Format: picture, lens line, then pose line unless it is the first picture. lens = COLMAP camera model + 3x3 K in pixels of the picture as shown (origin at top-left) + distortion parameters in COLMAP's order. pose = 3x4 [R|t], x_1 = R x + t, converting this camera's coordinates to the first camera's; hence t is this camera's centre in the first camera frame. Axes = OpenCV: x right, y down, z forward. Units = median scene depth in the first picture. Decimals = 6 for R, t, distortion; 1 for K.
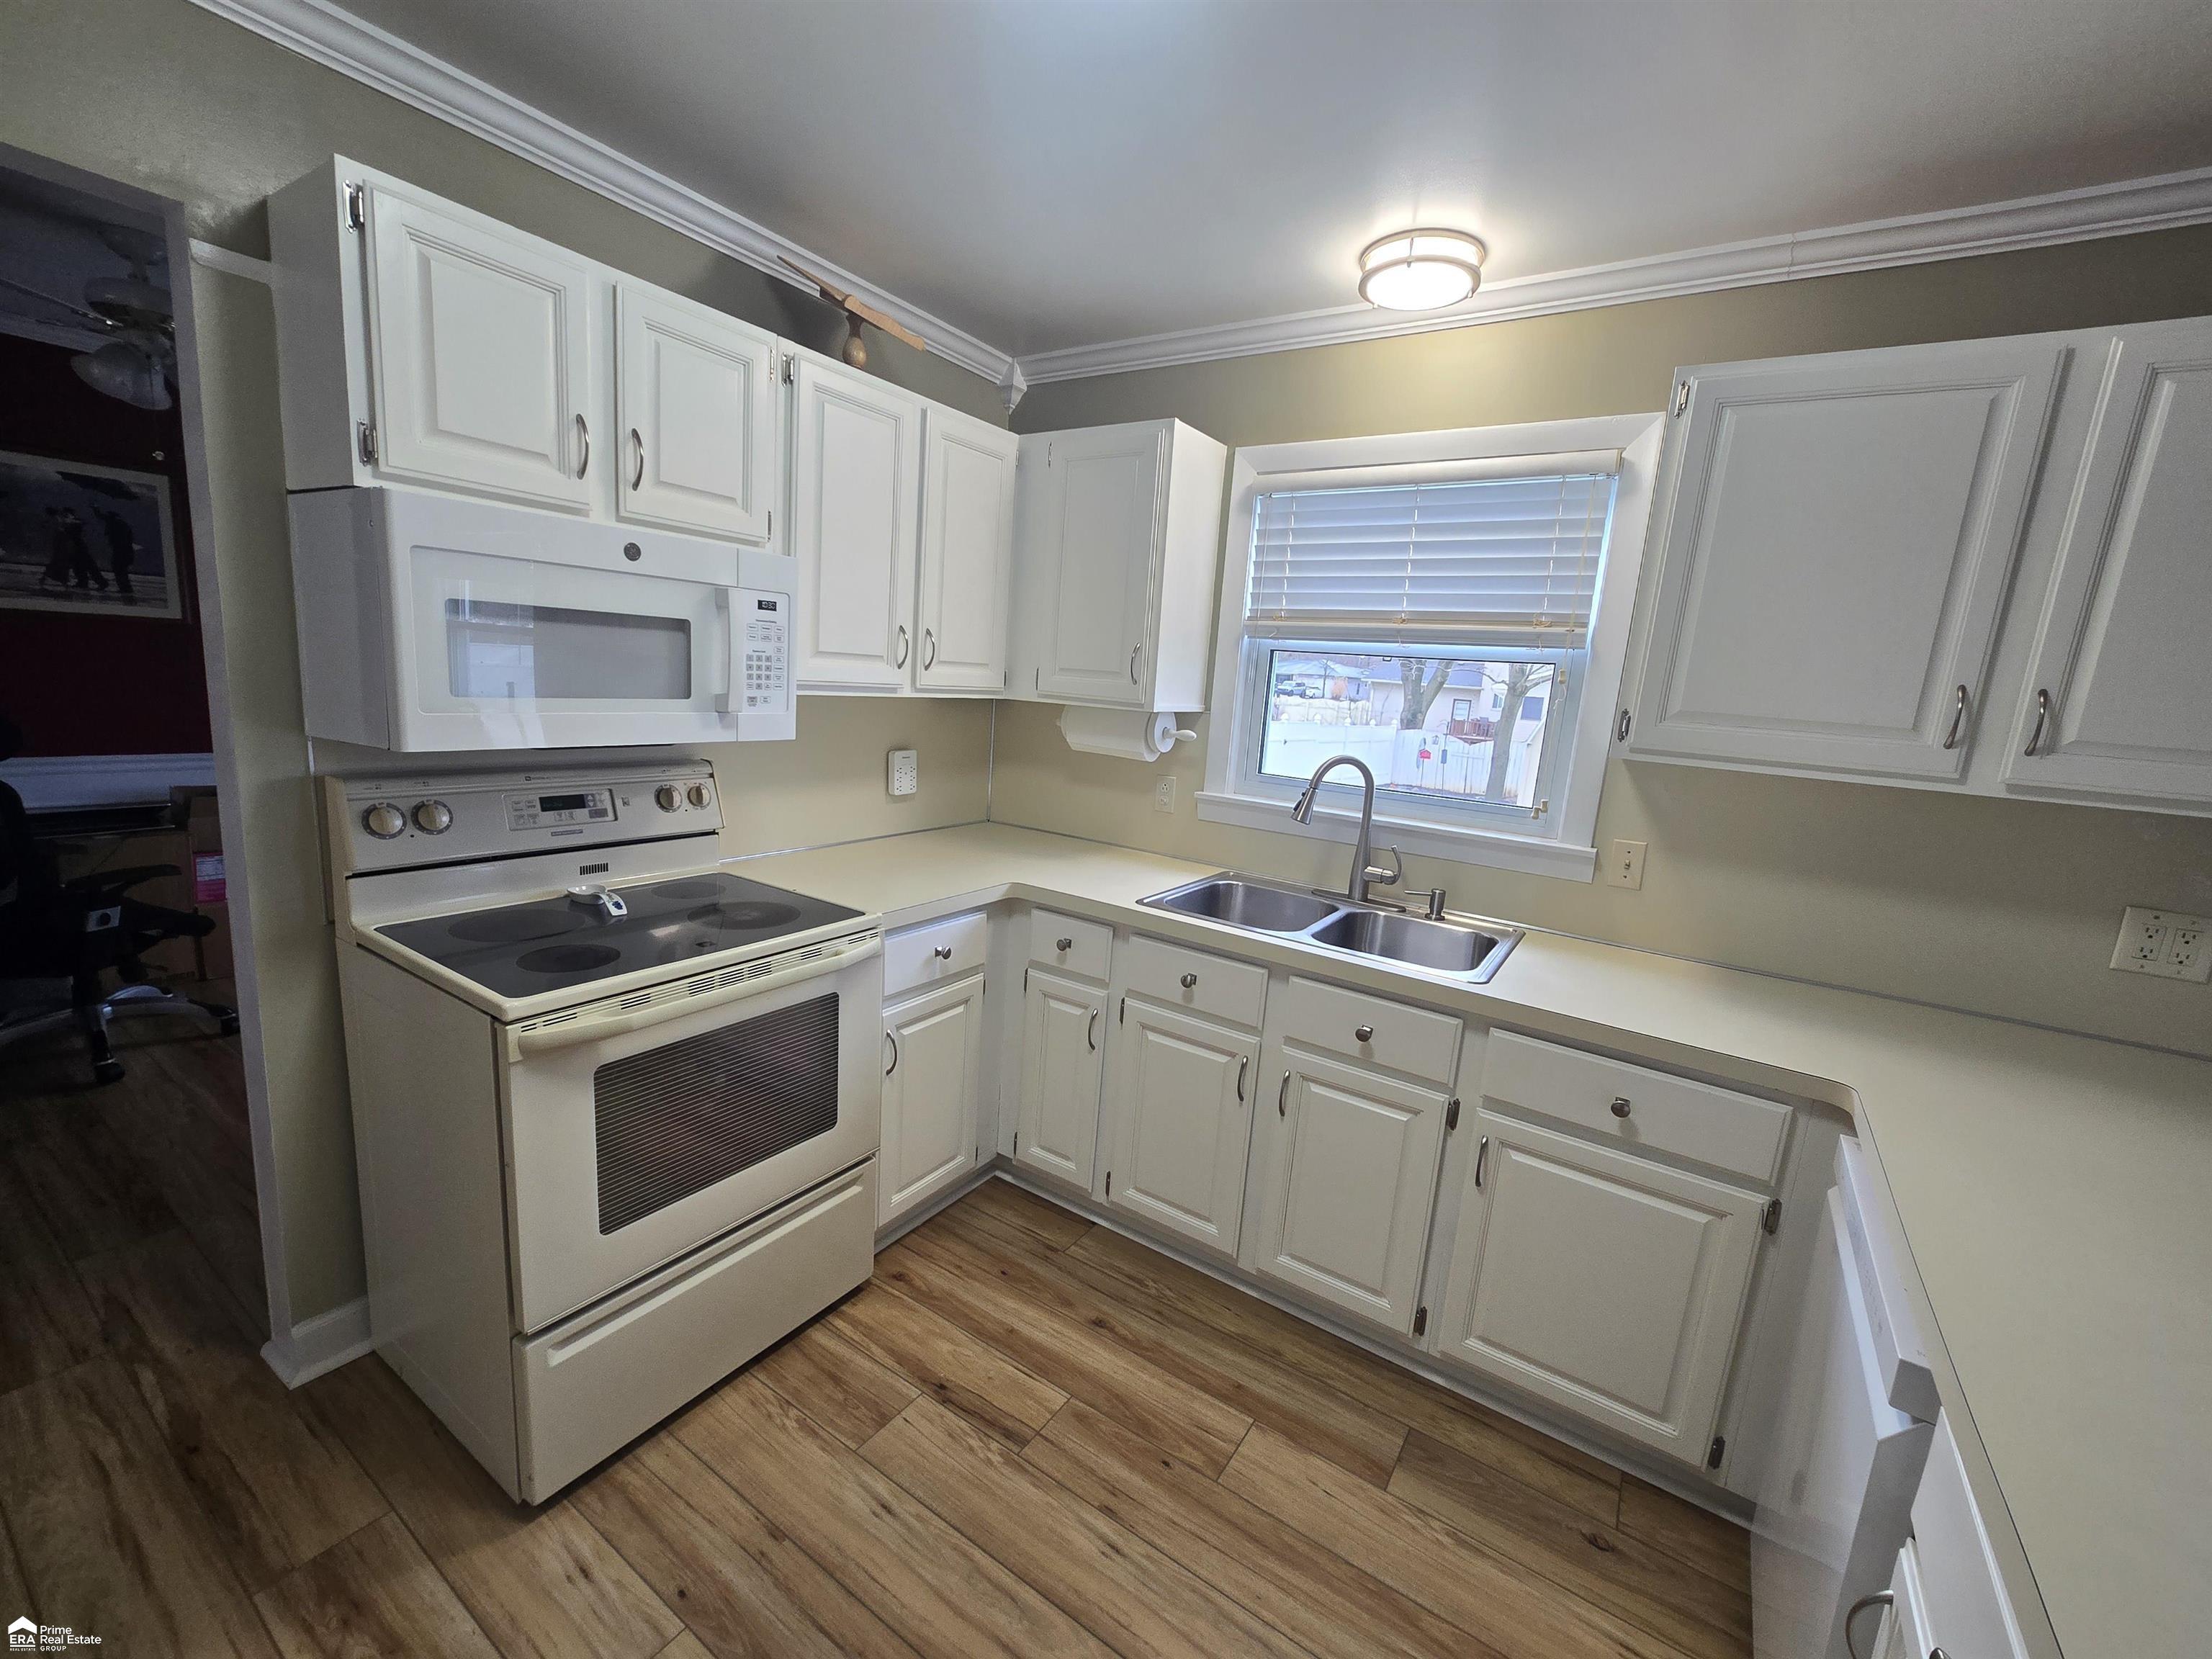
lens RADIAL K [[905.2, 0, 1098.8], [0, 905.2, 835.0], [0, 0, 1]] dist [-0.007604, 0.002405]
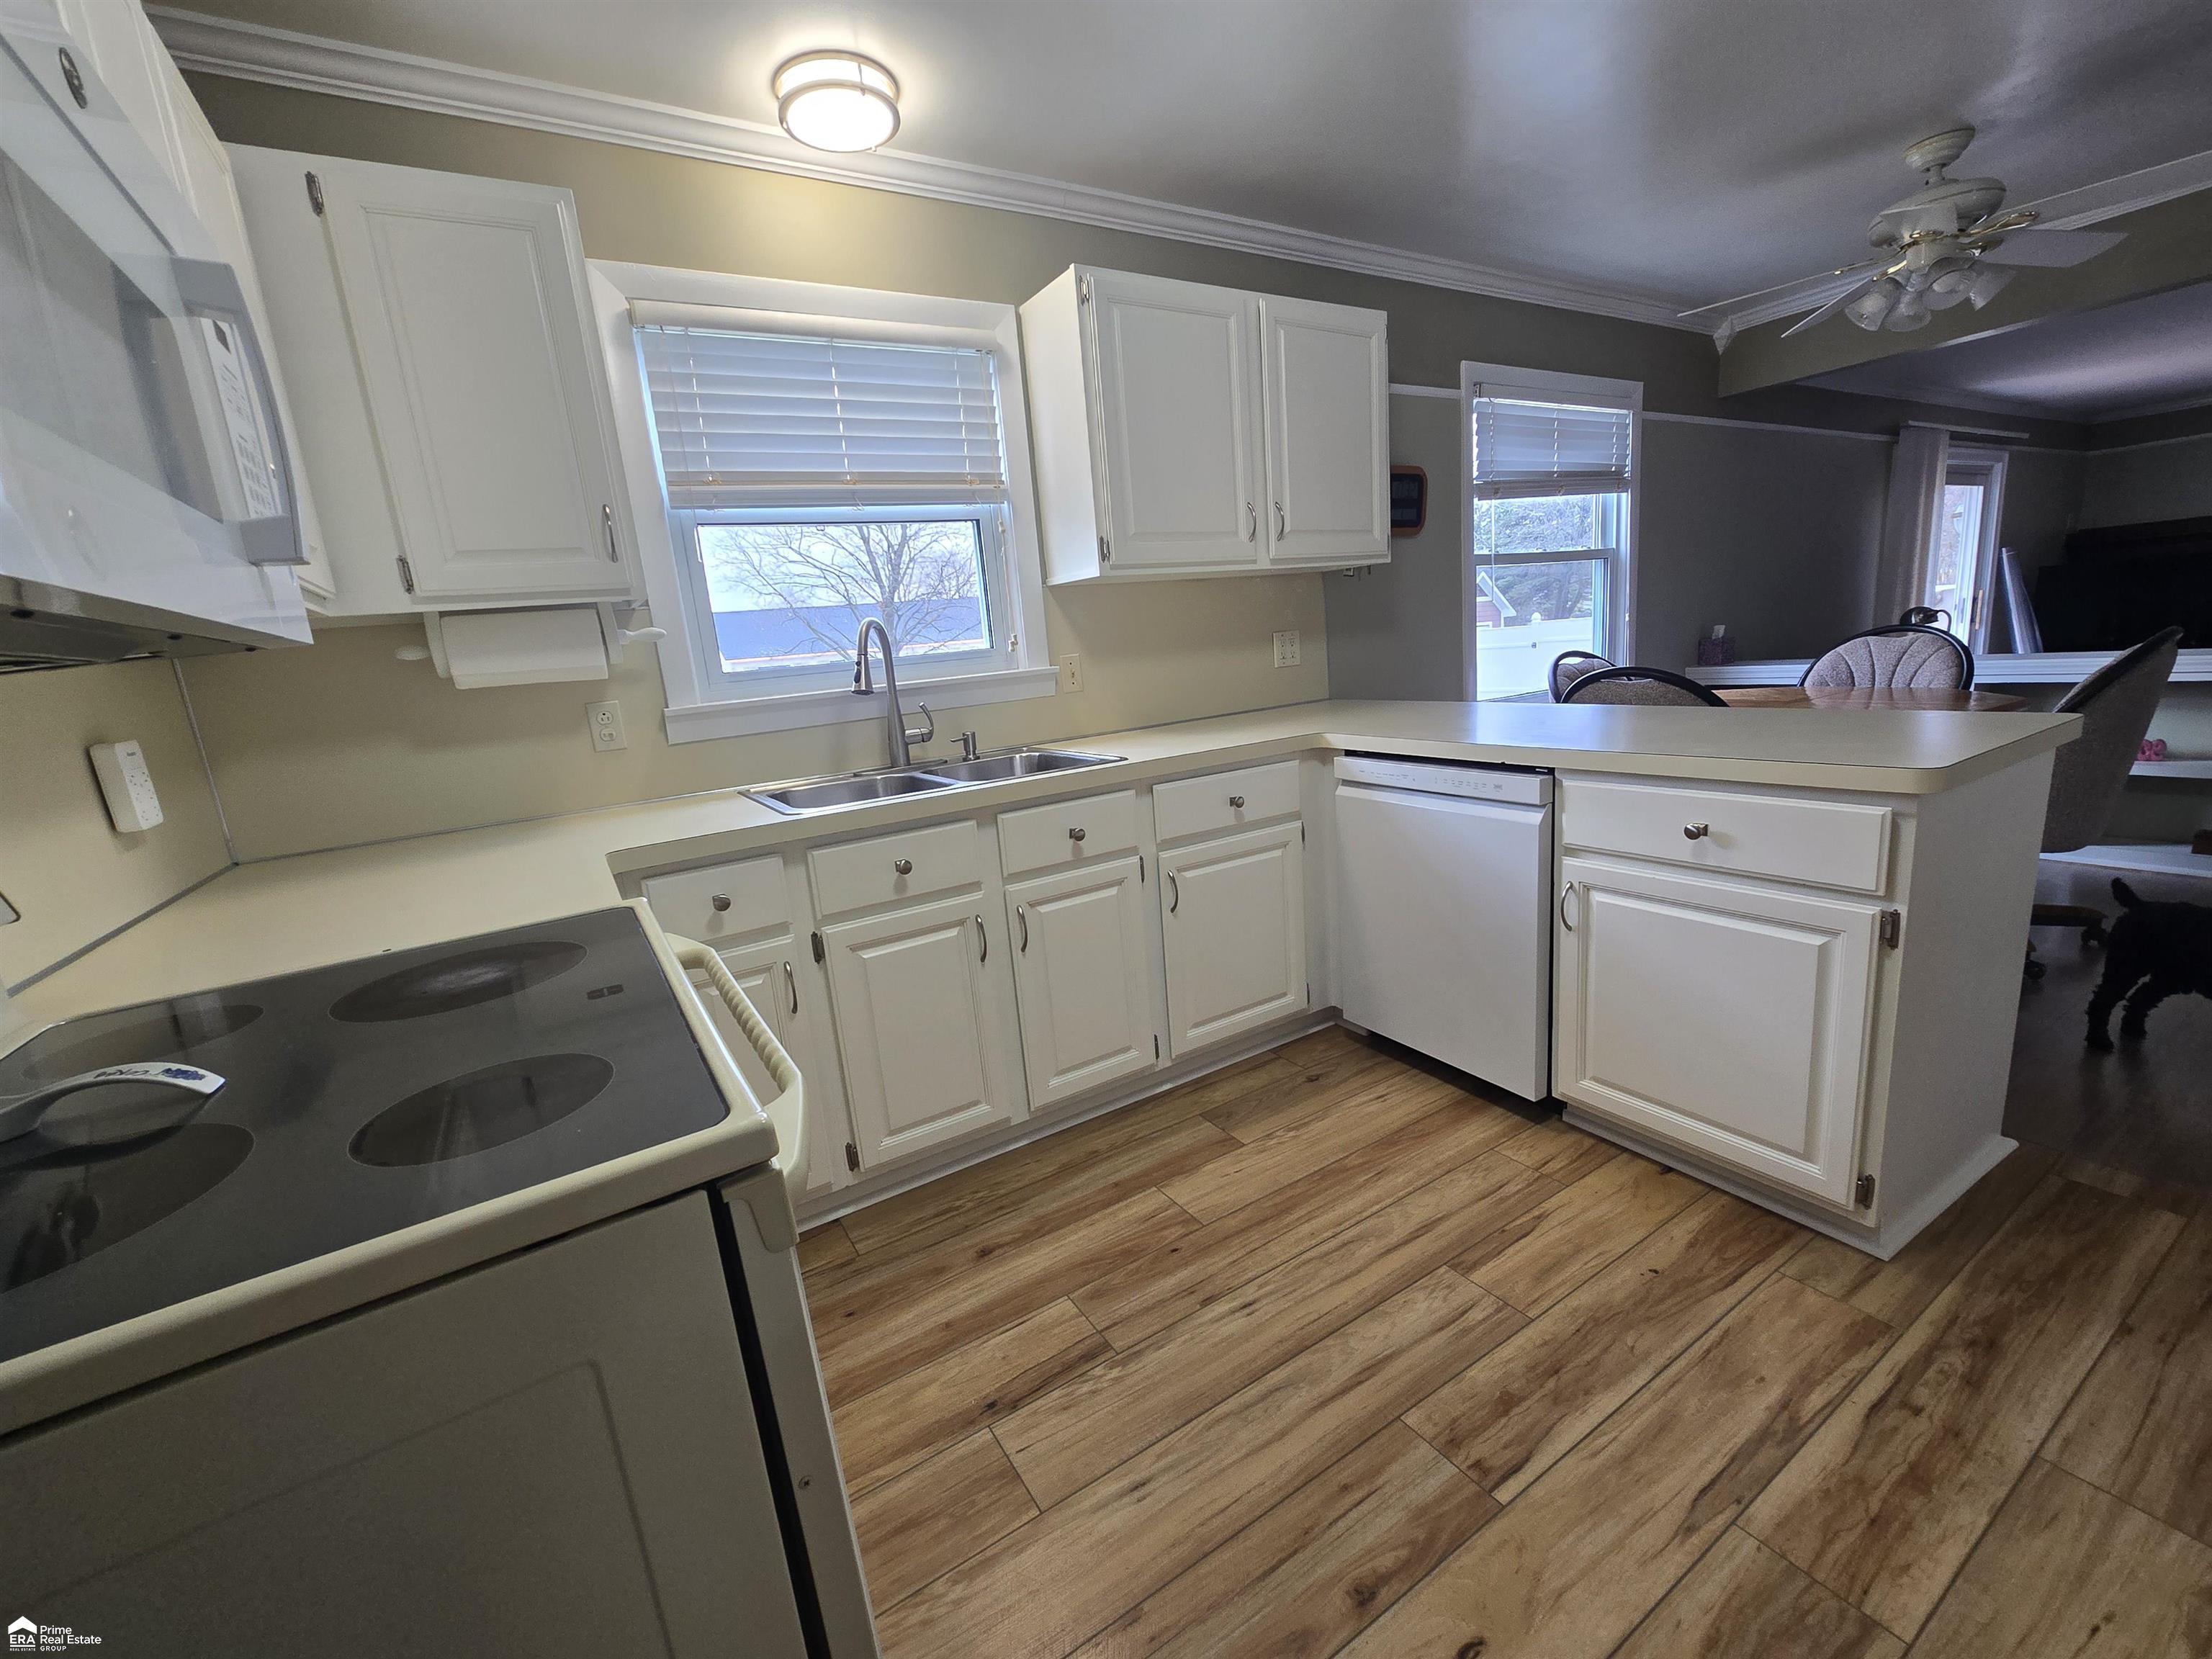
lens RADIAL K [[905.2, 0, 1098.8], [0, 905.2, 835.0], [0, 0, 1]] dist [-0.007604, 0.002405]
pose [[0.413039, -0.296097, 0.861235, -0.642603], [0.277267, 0.941662, 0.190774, 0.015677], [-0.867480, 0.159995, 0.471041, 0.448758]]
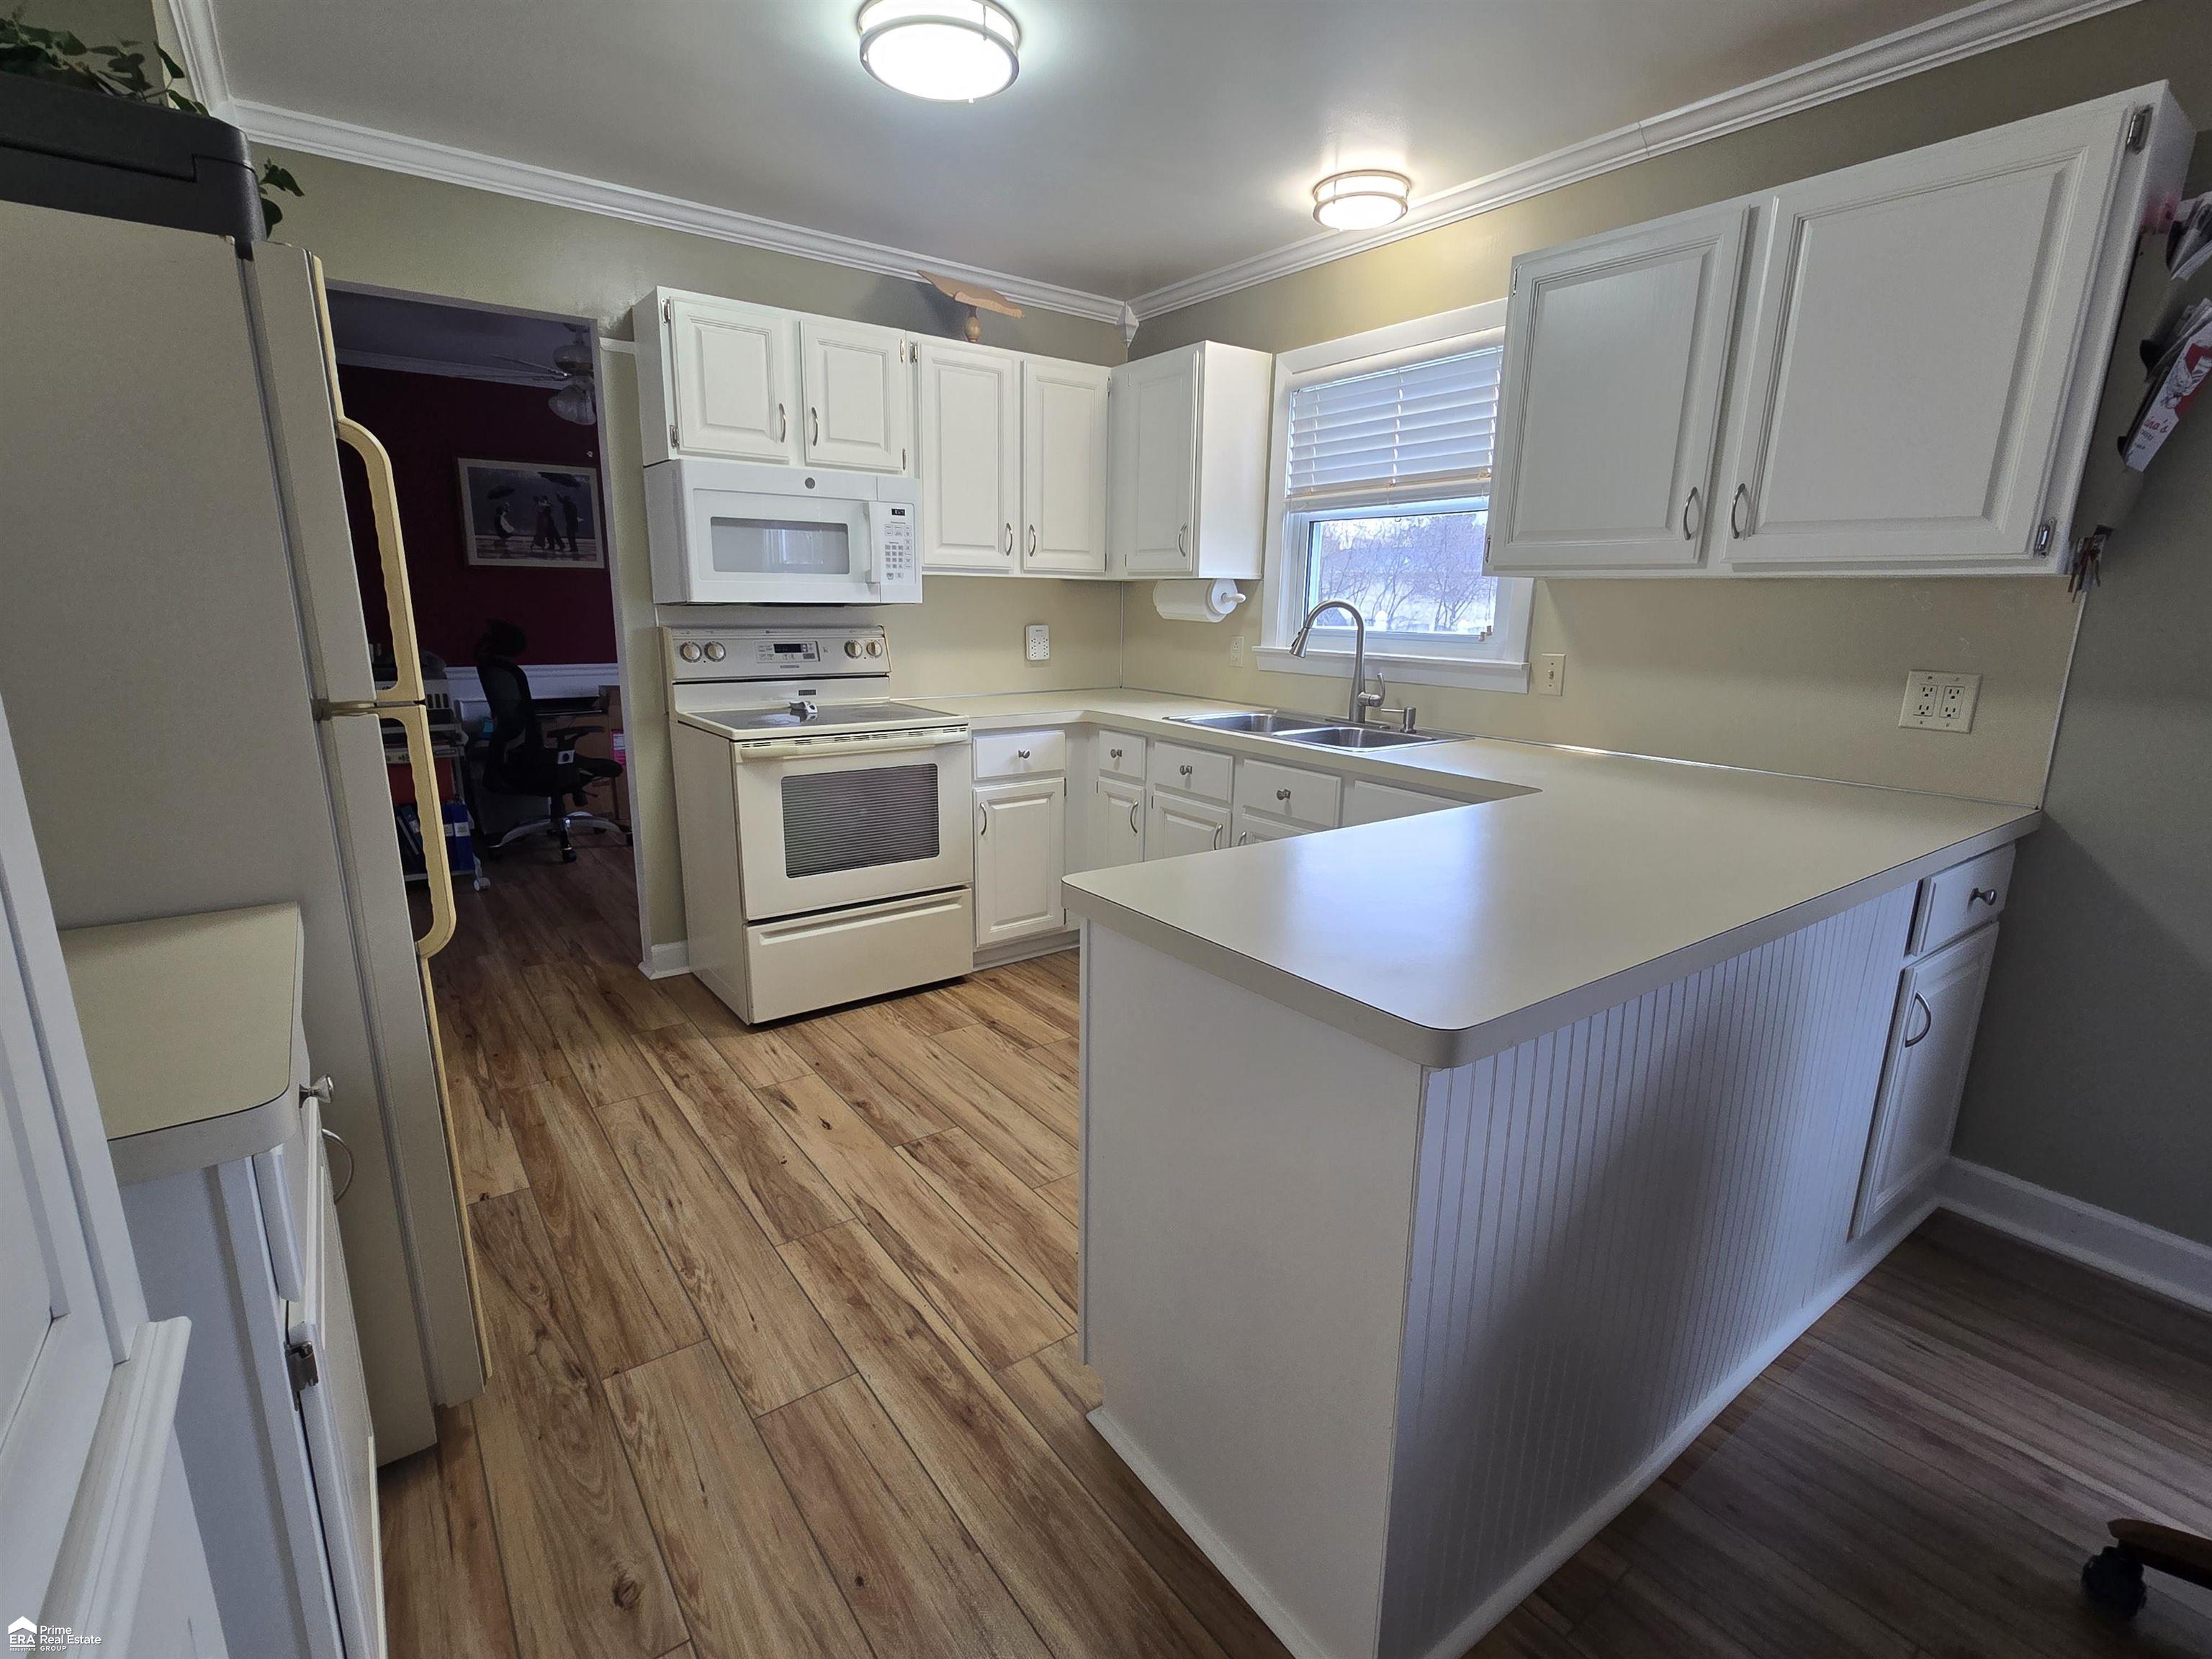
lens RADIAL K [[1024.2, 0, 1098.9], [0, 1024.2, 832.5], [0, 0, 1]] dist [-0.001150, 0.000382]
pose [[0.939026, 0.020833, -0.343215, 0.554359], [-0.009114, 0.999320, 0.035725, 0.221253], [0.343726, -0.030419, 0.938577, -0.522058]]
